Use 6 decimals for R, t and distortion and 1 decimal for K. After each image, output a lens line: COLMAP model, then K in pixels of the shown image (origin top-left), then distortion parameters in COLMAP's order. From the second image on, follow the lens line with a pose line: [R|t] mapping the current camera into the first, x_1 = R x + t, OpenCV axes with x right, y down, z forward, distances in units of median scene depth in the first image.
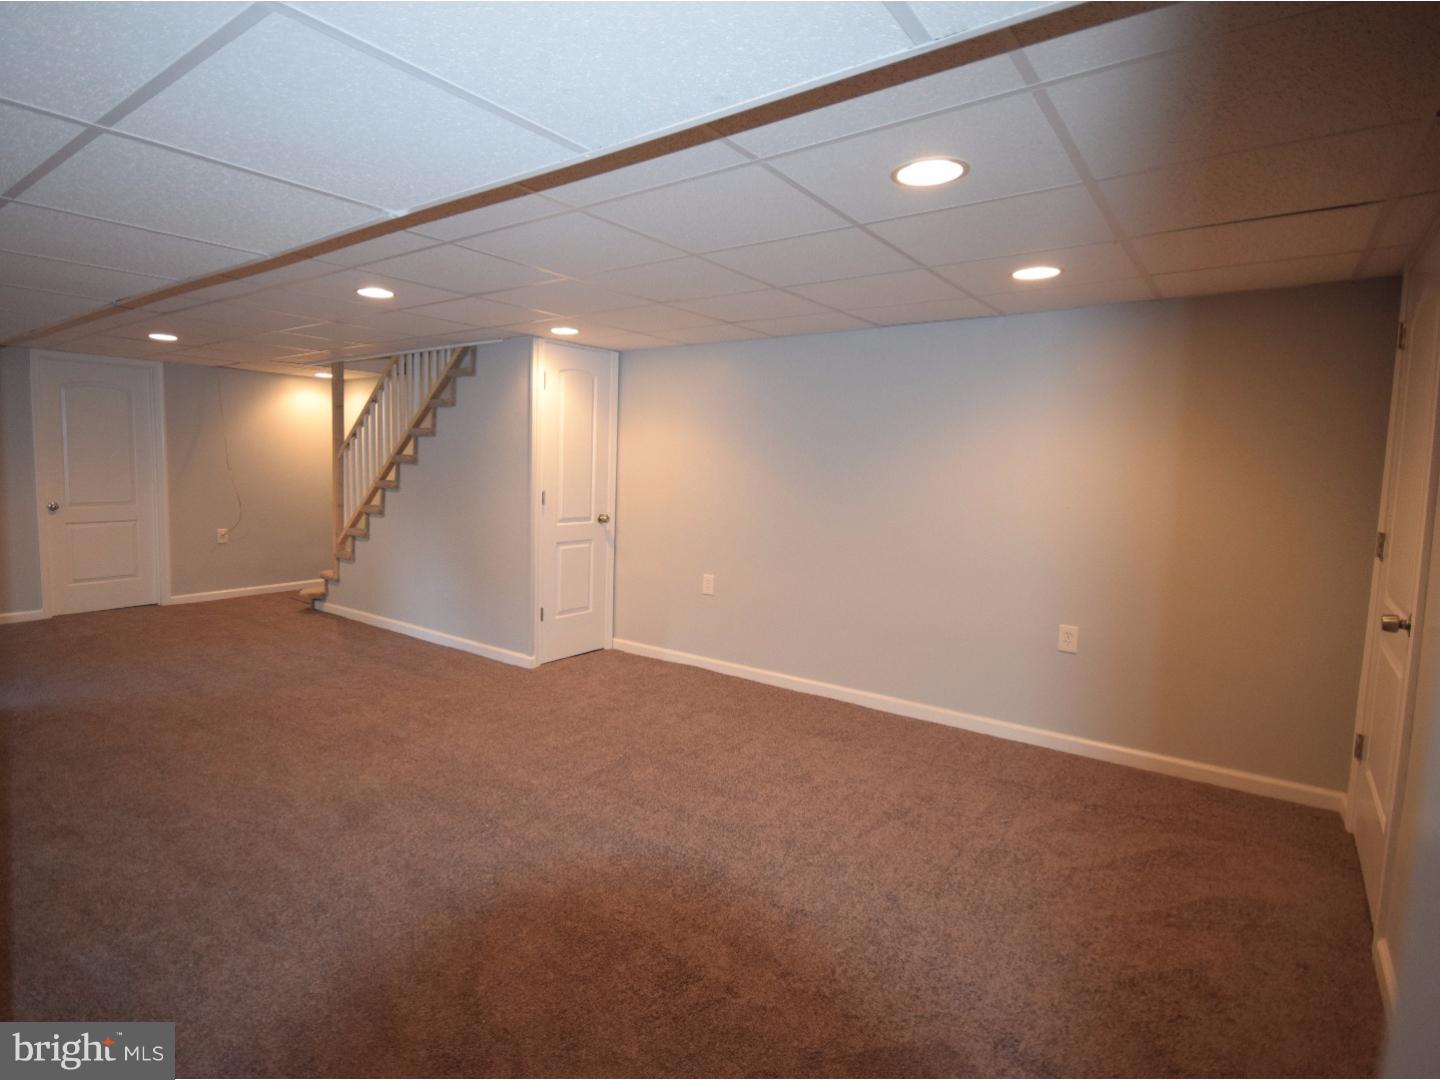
lens RADIAL K [[669.8, 0, 726.0], [0, 669.8, 529.0], [0, 0, 1]] dist [-0.000833, 0.000741]
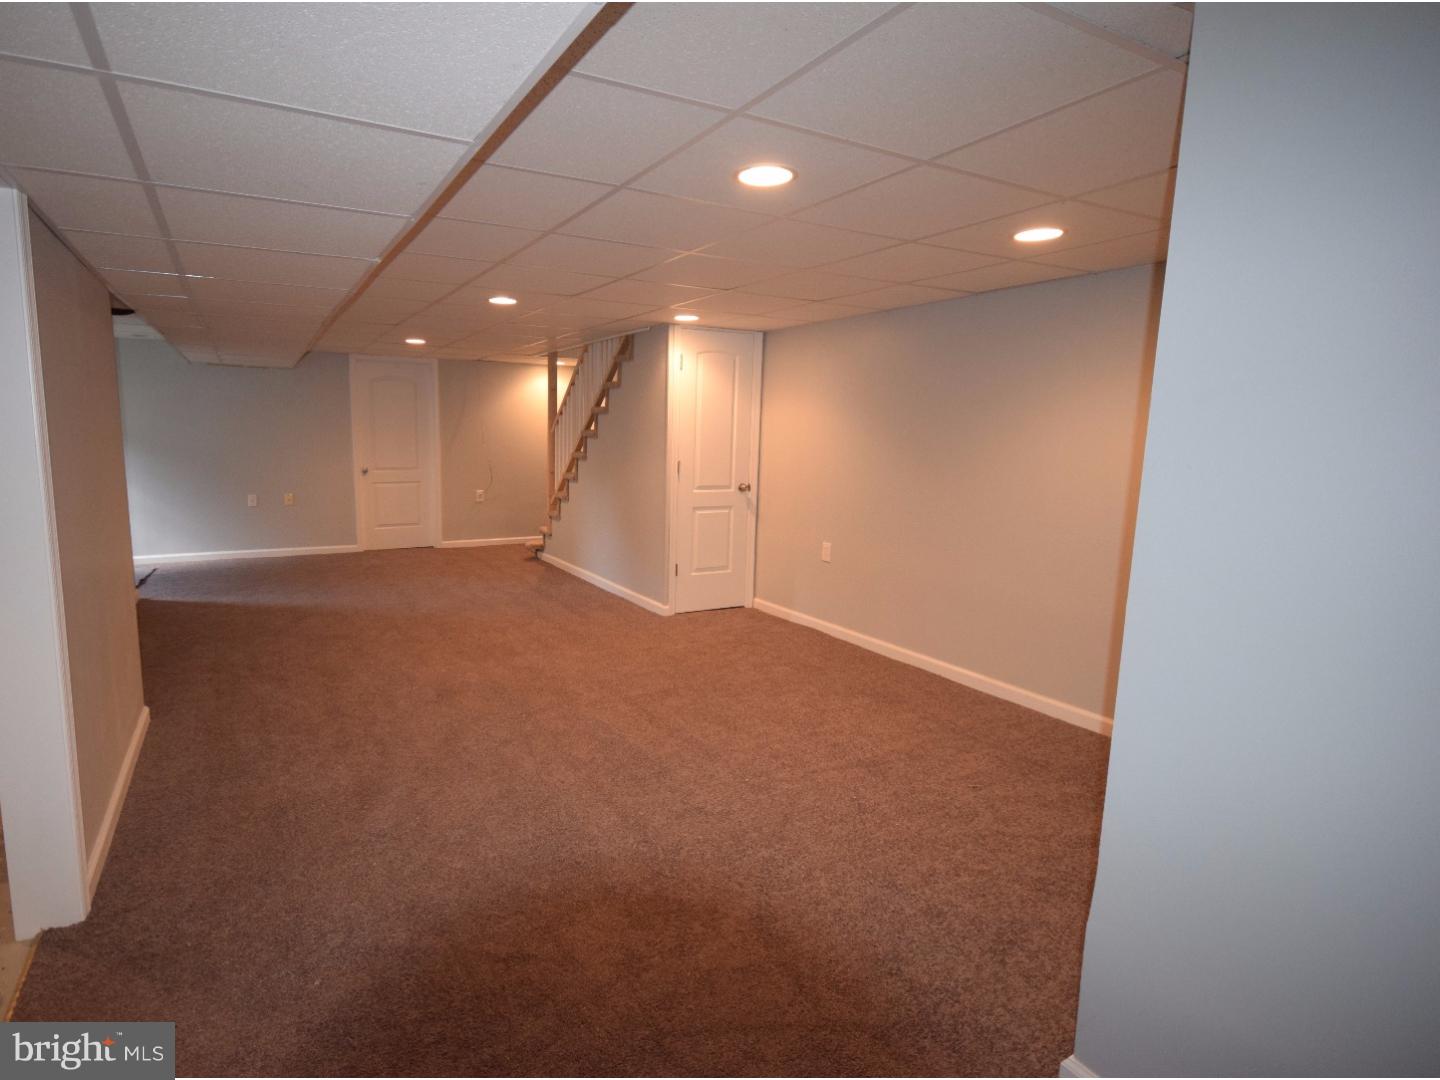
lens RADIAL K [[677.7, 0, 765.7], [0, 677.7, 530.5], [0, 0, 1]] dist [-0.012788, 0.000067]
pose [[0.944694, 0.042195, -0.325226, 0.232351], [-0.030001, 0.998649, 0.042420, 0.006926], [0.326577, -0.030317, 0.944684, -0.034889]]
